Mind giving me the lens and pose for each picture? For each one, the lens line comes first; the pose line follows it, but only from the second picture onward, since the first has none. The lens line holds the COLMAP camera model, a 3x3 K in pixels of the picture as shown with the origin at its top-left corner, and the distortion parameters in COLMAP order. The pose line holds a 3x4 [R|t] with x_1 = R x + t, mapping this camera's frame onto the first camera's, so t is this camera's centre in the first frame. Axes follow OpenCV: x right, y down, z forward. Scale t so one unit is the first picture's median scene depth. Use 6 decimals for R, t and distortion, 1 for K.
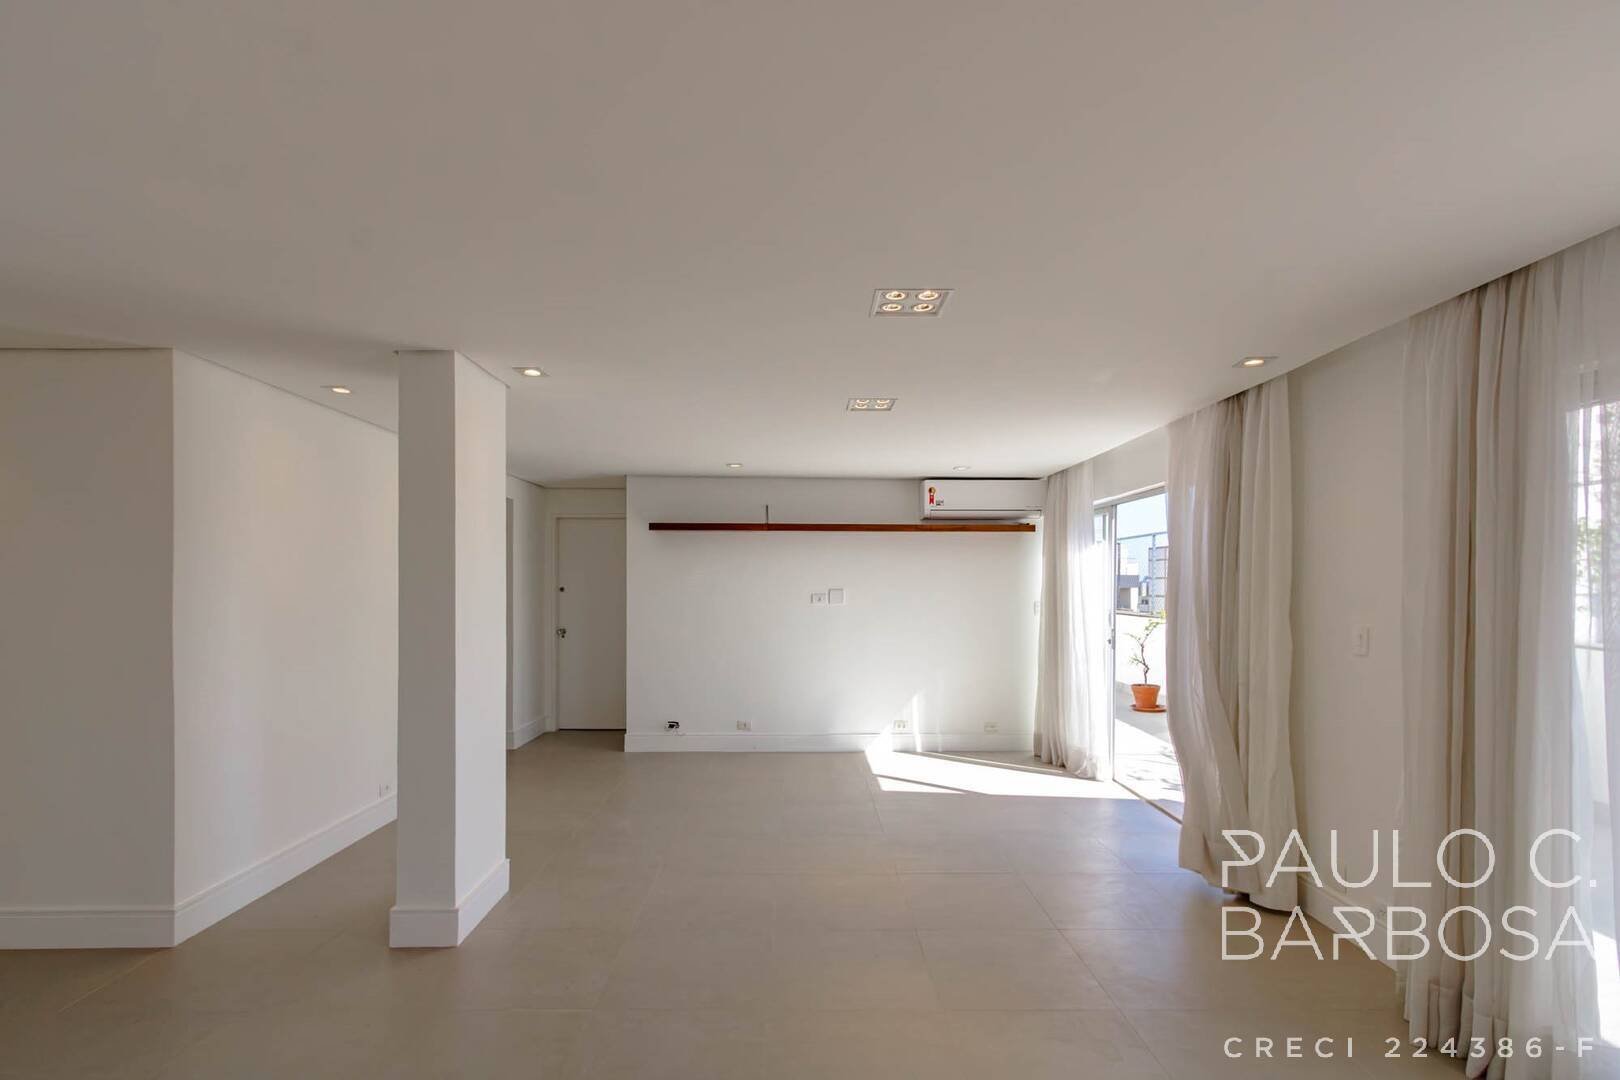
lens RADIAL K [[747.6, 0, 810.4], [0, 747.6, 564.8], [0, 0, 1]] dist [0.001066, 0.000147]
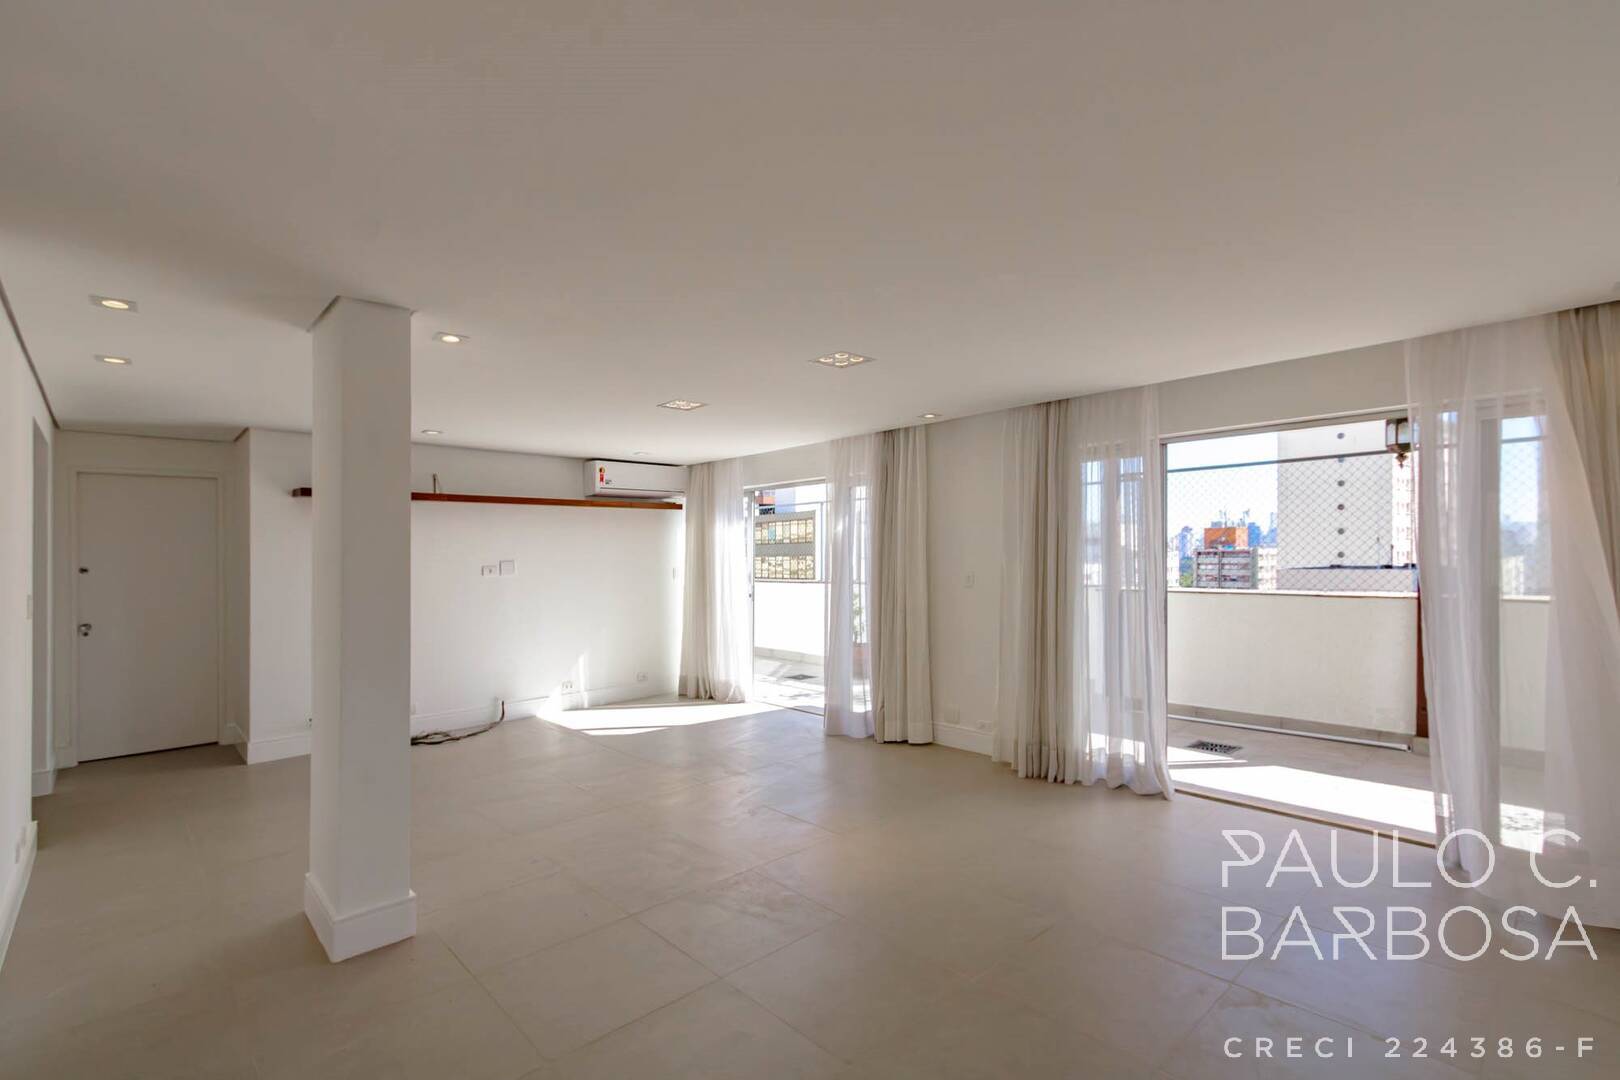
lens RADIAL K [[740.5, 0, 809.7], [0, 740.5, 540.3], [0, 0, 1]] dist [0.002177, 0.000339]
pose [[0.728005, -0.001709, 0.685569, -0.369067], [-0.000619, 0.999995, 0.003150, 0.001217], [-0.685571, -0.002718, 0.728000, -0.016706]]
